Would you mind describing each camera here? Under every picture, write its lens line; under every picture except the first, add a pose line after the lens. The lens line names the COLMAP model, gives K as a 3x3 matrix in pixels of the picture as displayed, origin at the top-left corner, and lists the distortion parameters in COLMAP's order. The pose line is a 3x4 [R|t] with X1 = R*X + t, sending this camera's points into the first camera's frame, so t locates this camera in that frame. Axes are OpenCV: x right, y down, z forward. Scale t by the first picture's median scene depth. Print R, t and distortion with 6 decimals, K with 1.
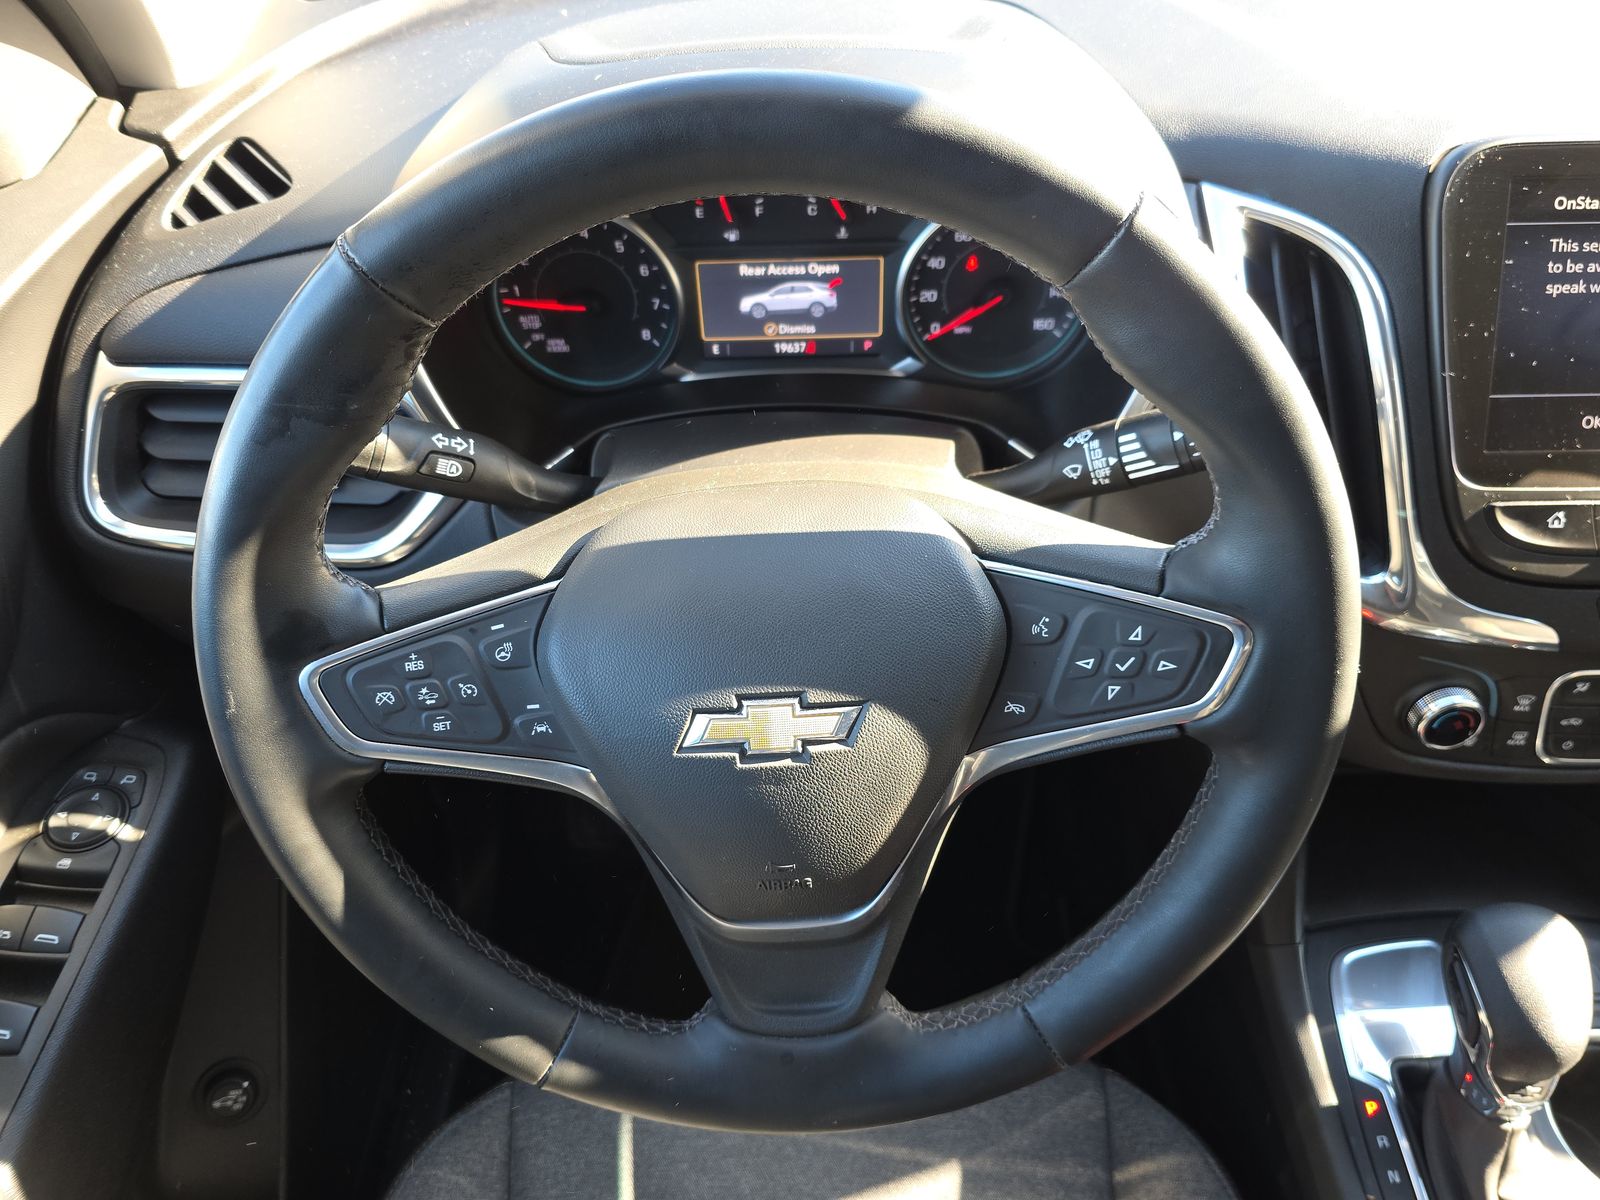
lens RADIAL K [[1068.2, 0, 803.5], [0, 1068.2, 591.7], [0, 0, 1]] dist [0.010911, -0.004456]
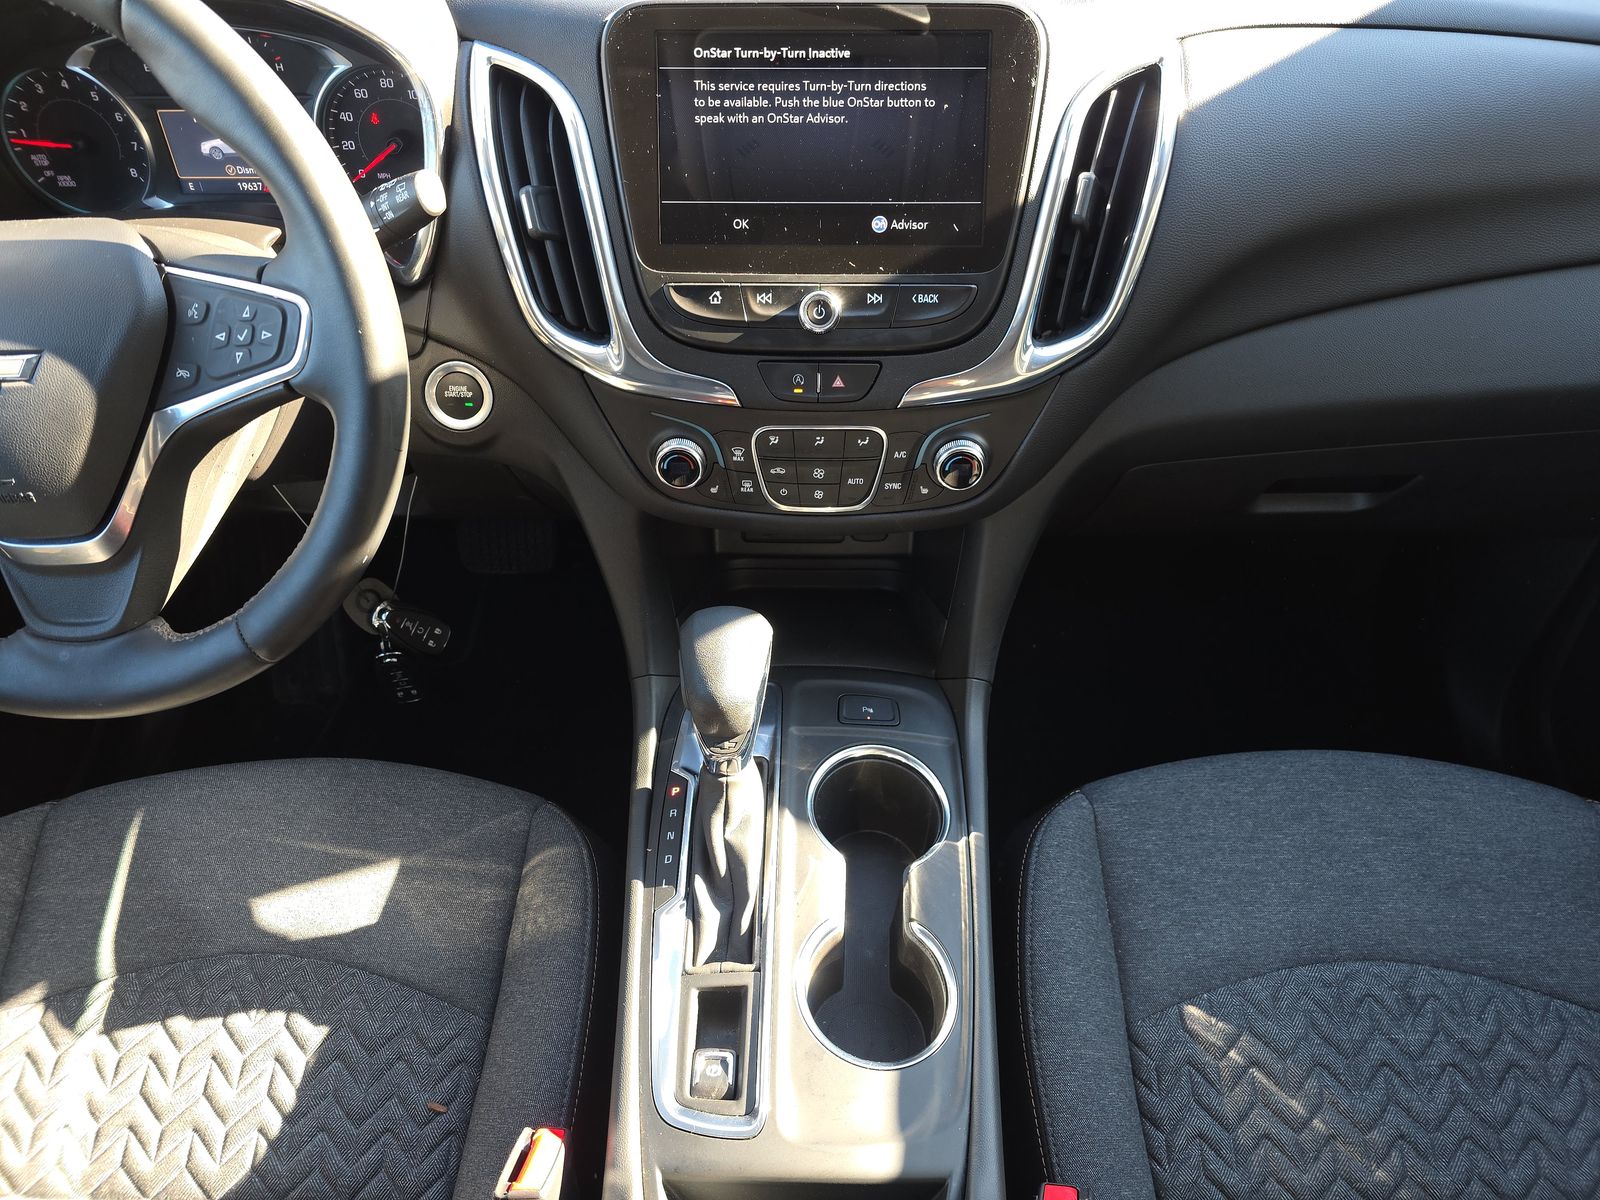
lens RADIAL K [[1037.9, 0, 779.4], [0, 1037.9, 595.8], [0, 0, 1]] dist [0.061196, -0.057845]
pose [[0.999640, 0.026337, 0.005177, 0.644795], [-0.026276, 0.999589, -0.011430, 0.260489], [-0.005476, 0.011290, 0.999921, -0.243042]]
